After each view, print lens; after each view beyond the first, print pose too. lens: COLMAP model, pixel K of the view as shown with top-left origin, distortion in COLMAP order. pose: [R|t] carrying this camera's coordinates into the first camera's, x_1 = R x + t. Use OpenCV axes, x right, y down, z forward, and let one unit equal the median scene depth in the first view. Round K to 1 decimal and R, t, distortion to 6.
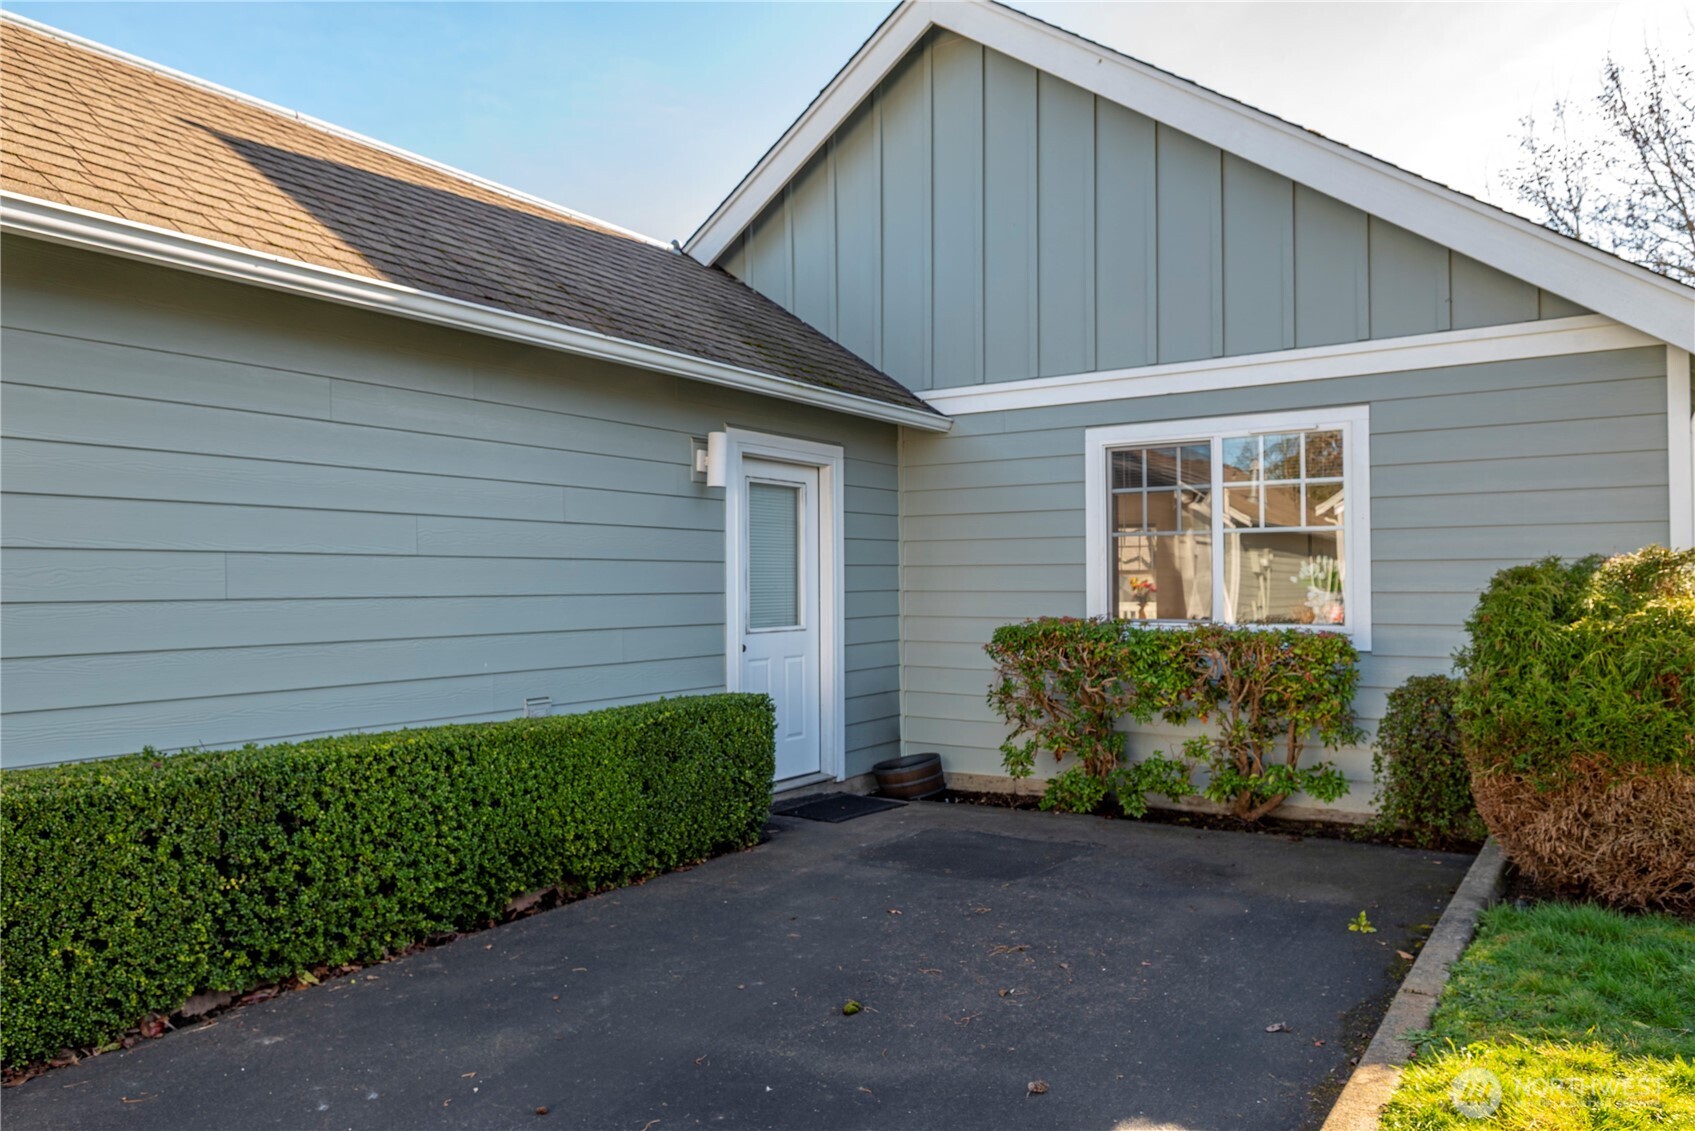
lens RADIAL K [[1155.0, 0, 847.5], [0, 1155.0, 565.5], [0, 0, 1]] dist [0.000732, -0.003014]
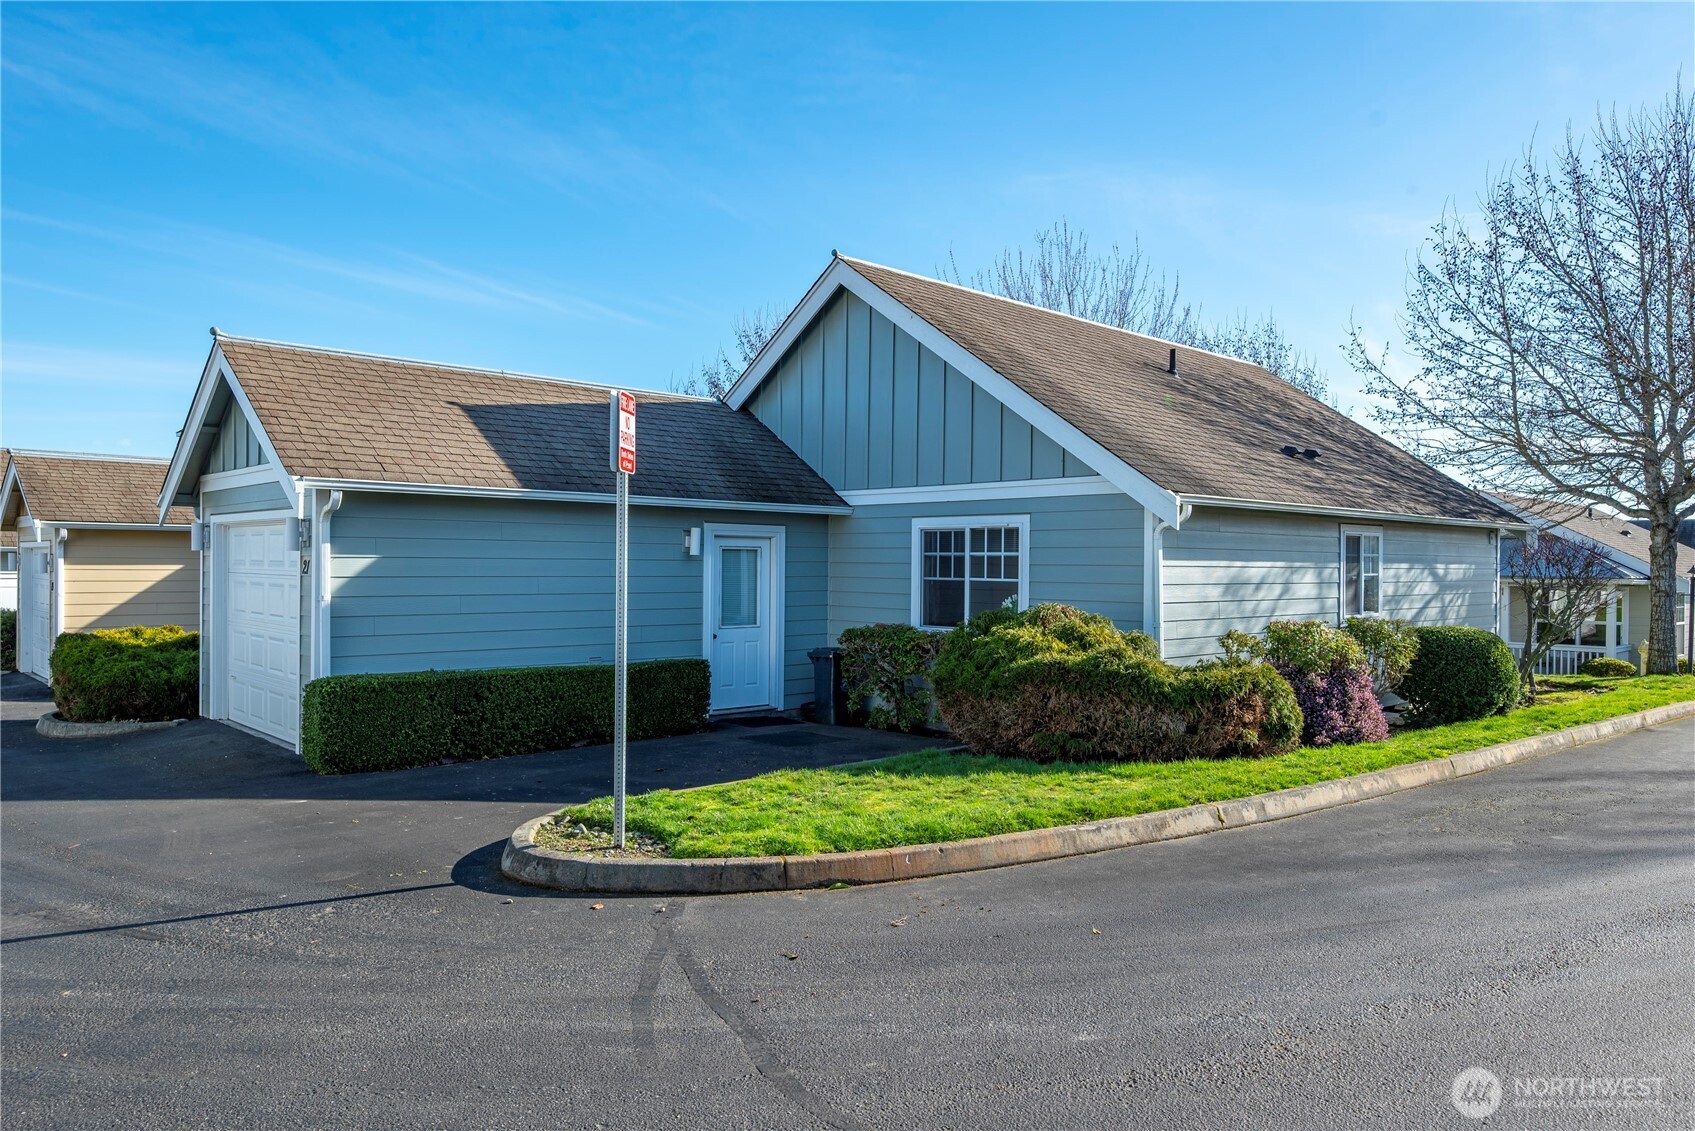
lens RADIAL K [[1155.0, 0, 847.5], [0, 1155.0, 565.5], [0, 0, 1]] dist [0.000732, -0.003014]
pose [[0.978083, 0.013306, -0.207789, 0.555863], [-0.010084, 0.999812, 0.016557, -0.085619], [0.207970, -0.014099, 0.978034, -0.884138]]
